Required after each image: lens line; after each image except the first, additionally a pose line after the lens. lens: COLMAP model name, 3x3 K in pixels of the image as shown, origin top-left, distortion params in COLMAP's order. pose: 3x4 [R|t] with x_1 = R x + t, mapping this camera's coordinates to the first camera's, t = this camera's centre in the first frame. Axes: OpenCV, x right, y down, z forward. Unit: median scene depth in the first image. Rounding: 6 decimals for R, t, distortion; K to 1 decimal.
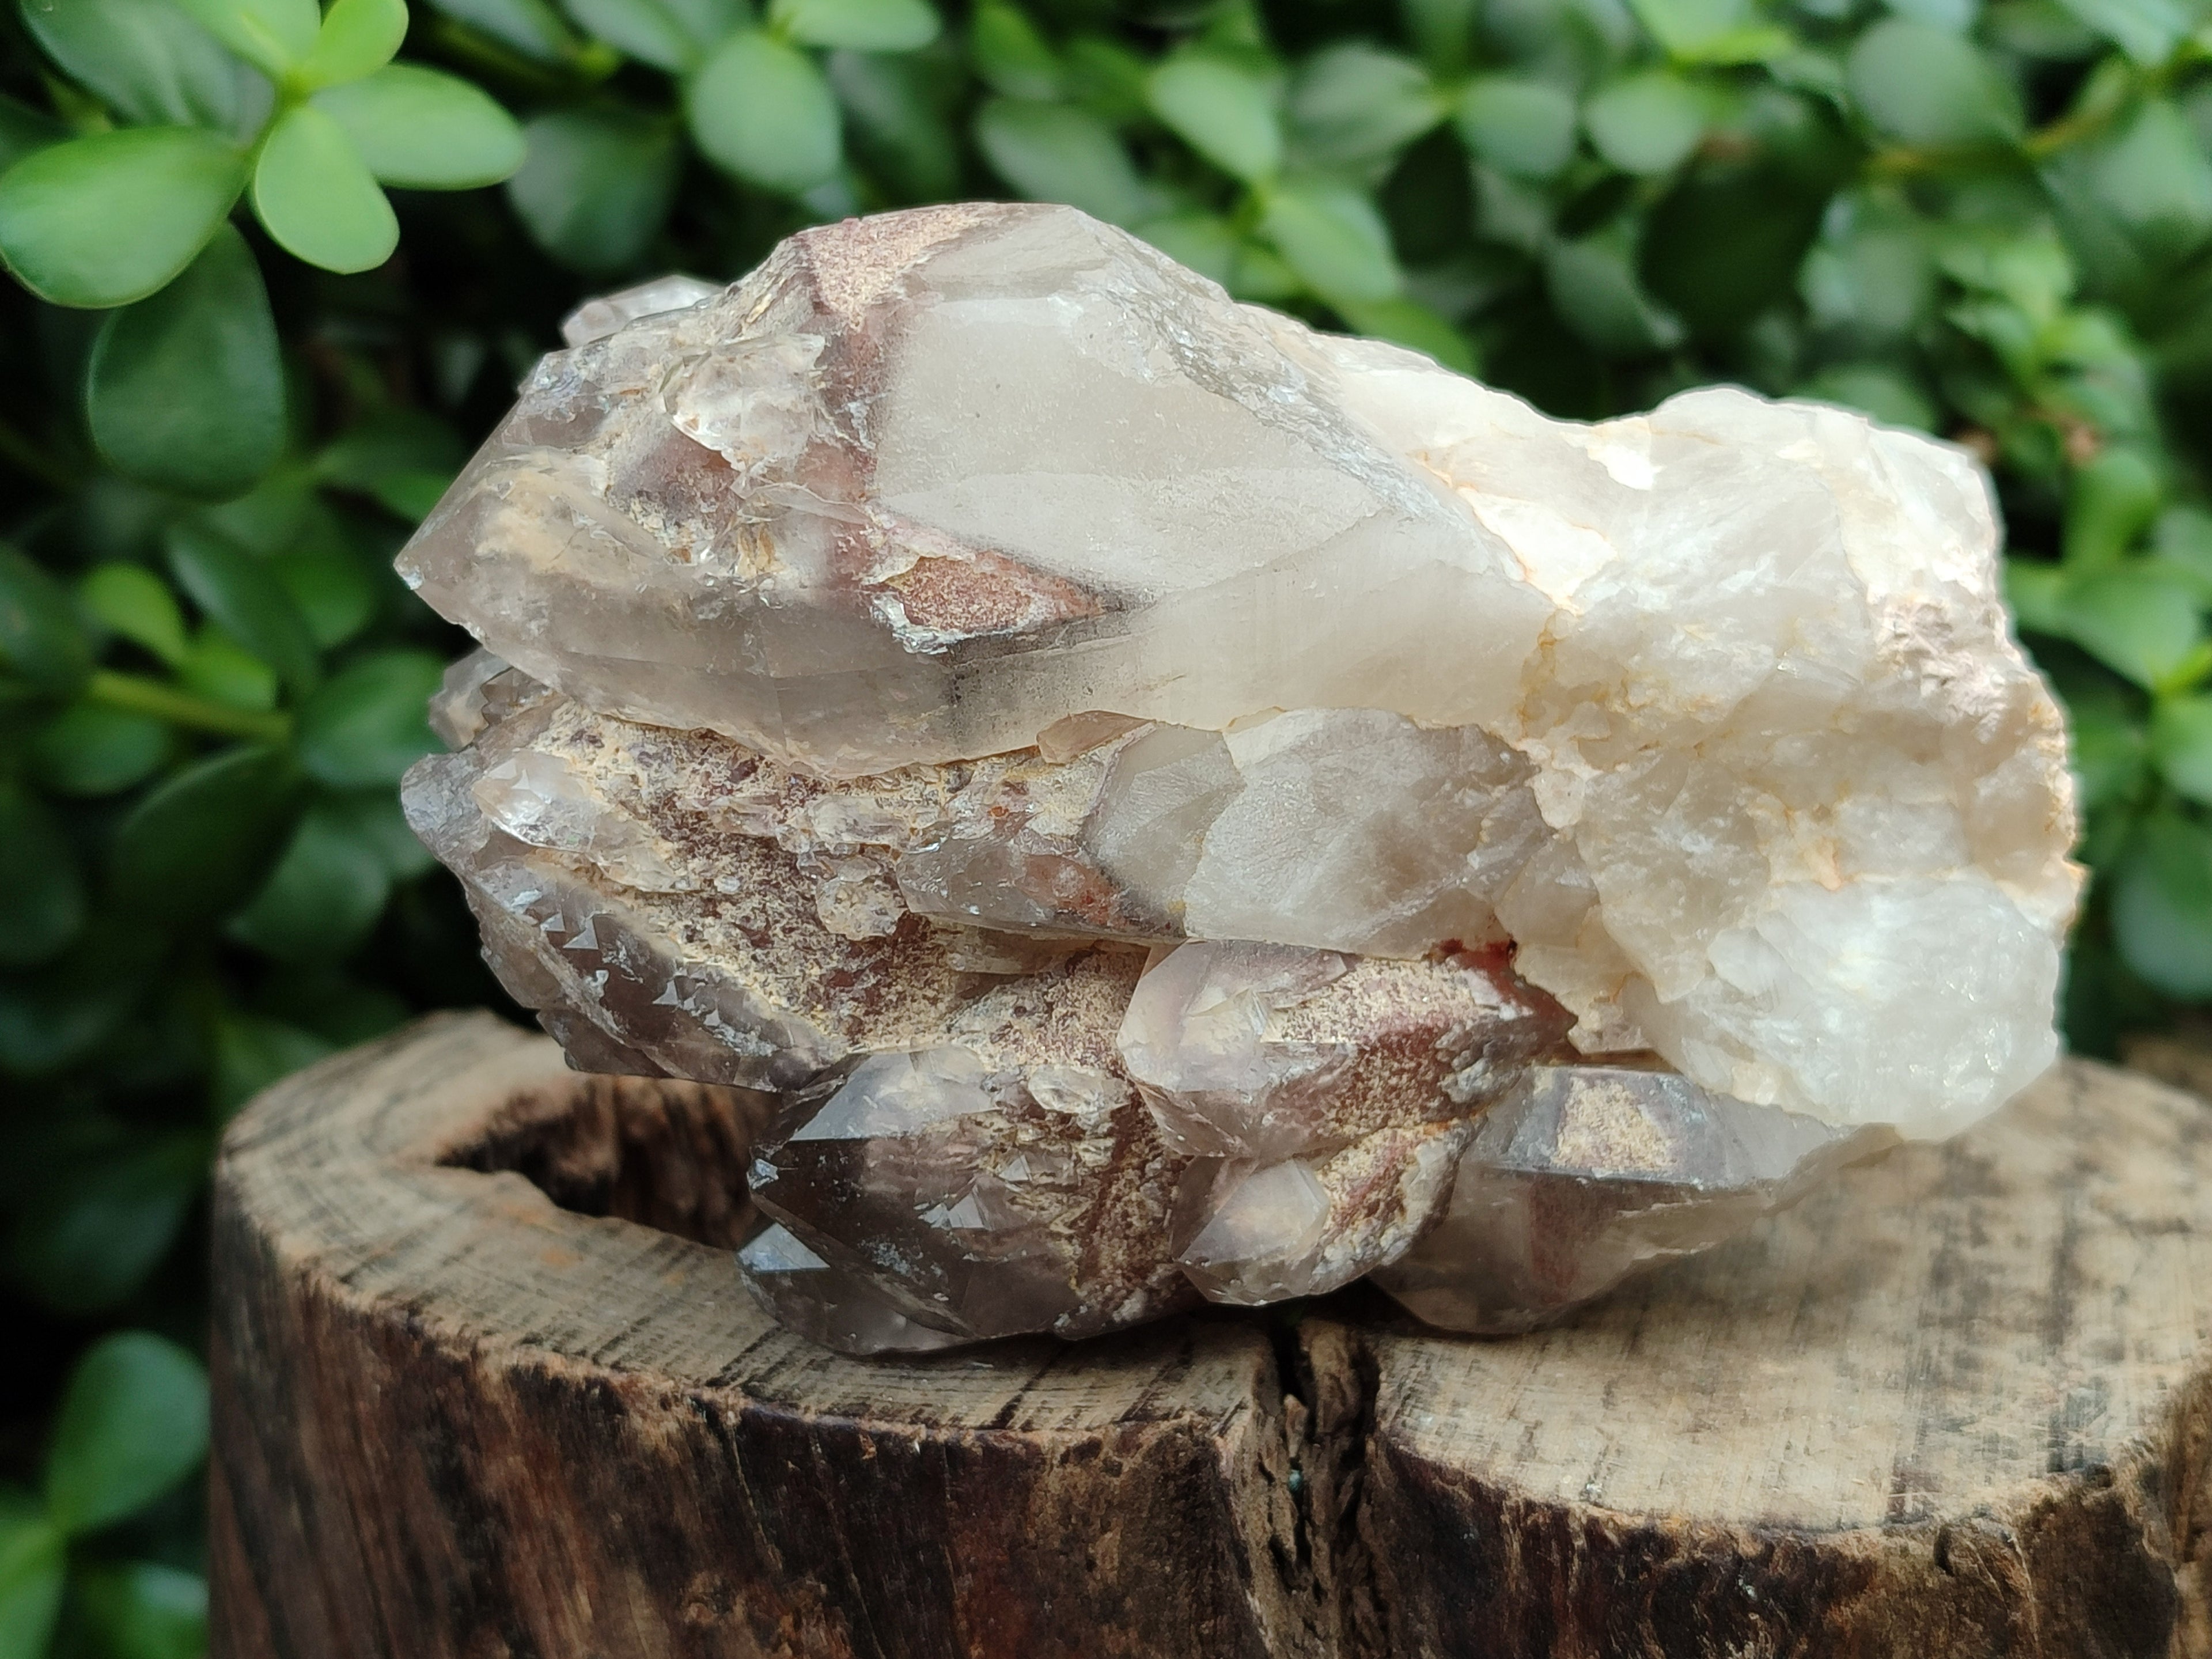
lens RADIAL K [[3397.3, 0, 1106.0], [0, 3397.3, 829.5], [0, 0, 1]] dist [0.301534, -2.465049]
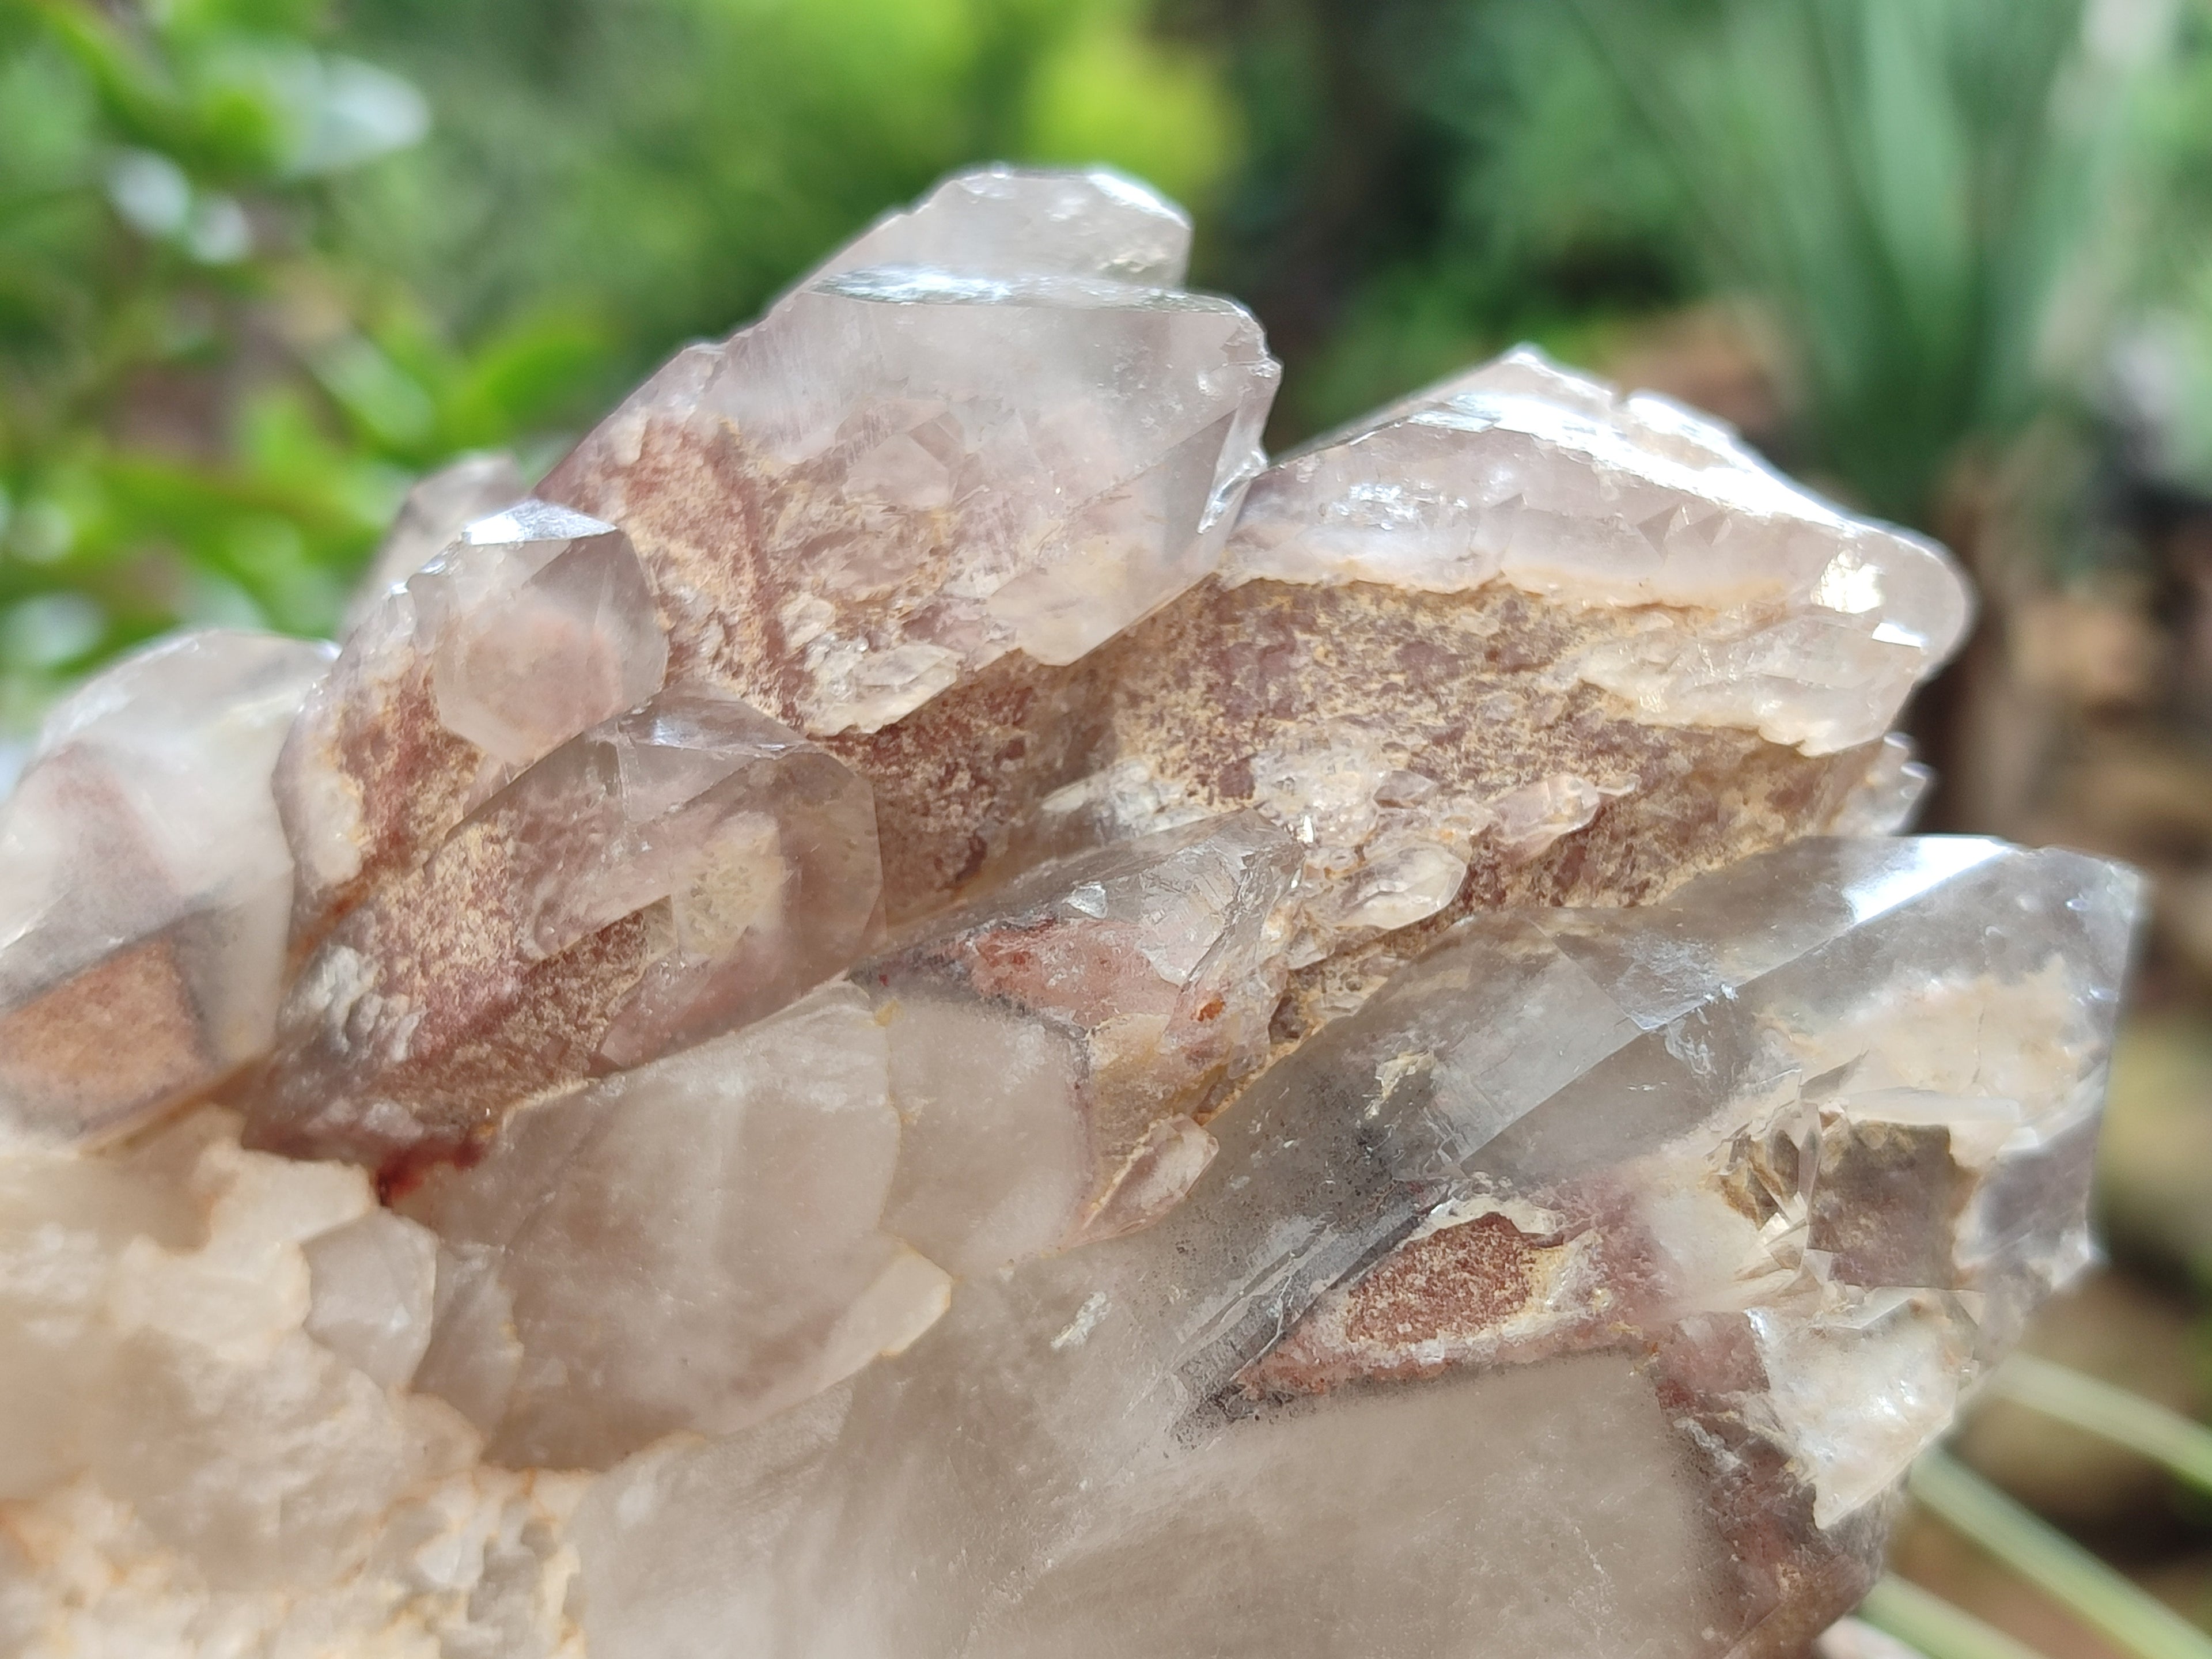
lens RADIAL K [[3397.3, 0, 1106.0], [0, 3397.3, 829.5], [0, 0, 1]] dist [0.301534, -2.465049]
pose [[-0.868049, 0.487593, -0.093502, 0.027602], [-0.486525, -0.872947, -0.035456, 0.054458], [-0.098911, 0.014714, 0.994988, 0.348568]]
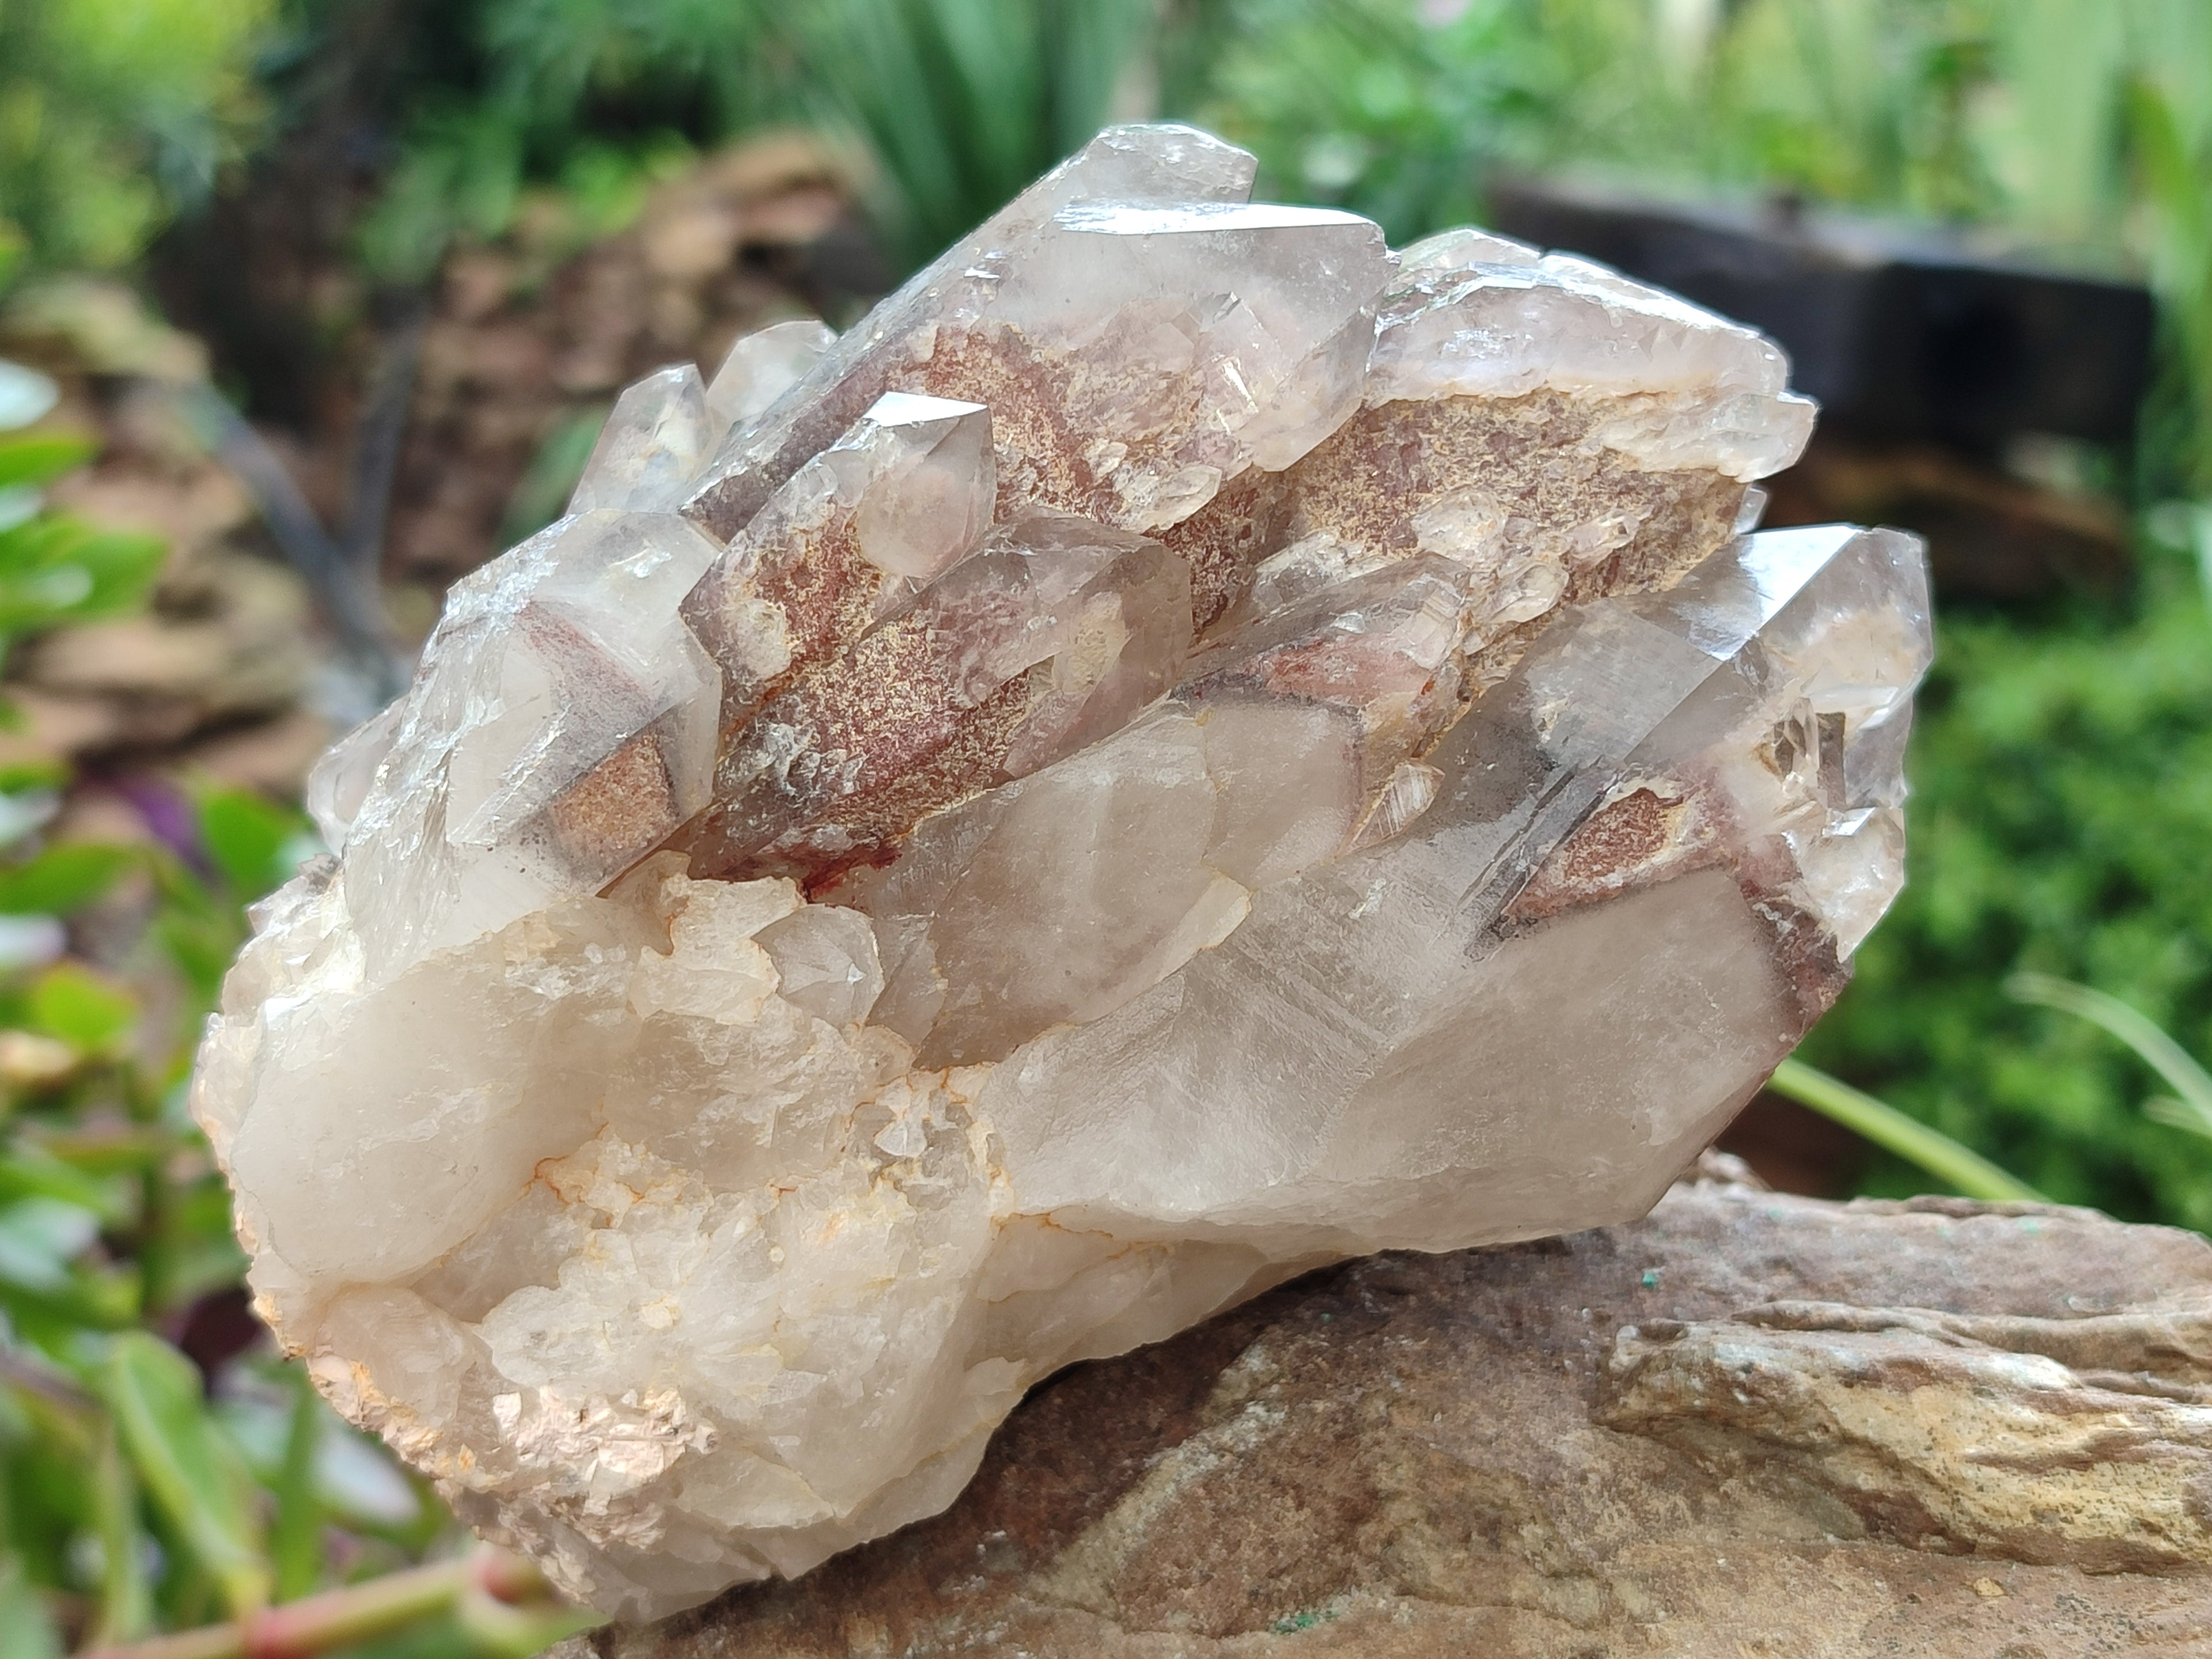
lens RADIAL K [[3397.3, 0, 1106.0], [0, 3397.3, 829.5], [0, 0, 1]] dist [0.301534, -2.465049]
pose [[-0.754539, 0.594185, -0.278594, 0.320565], [-0.552513, -0.804250, -0.218887, 0.217268], [-0.354119, -0.011232, 0.935133, 0.113745]]
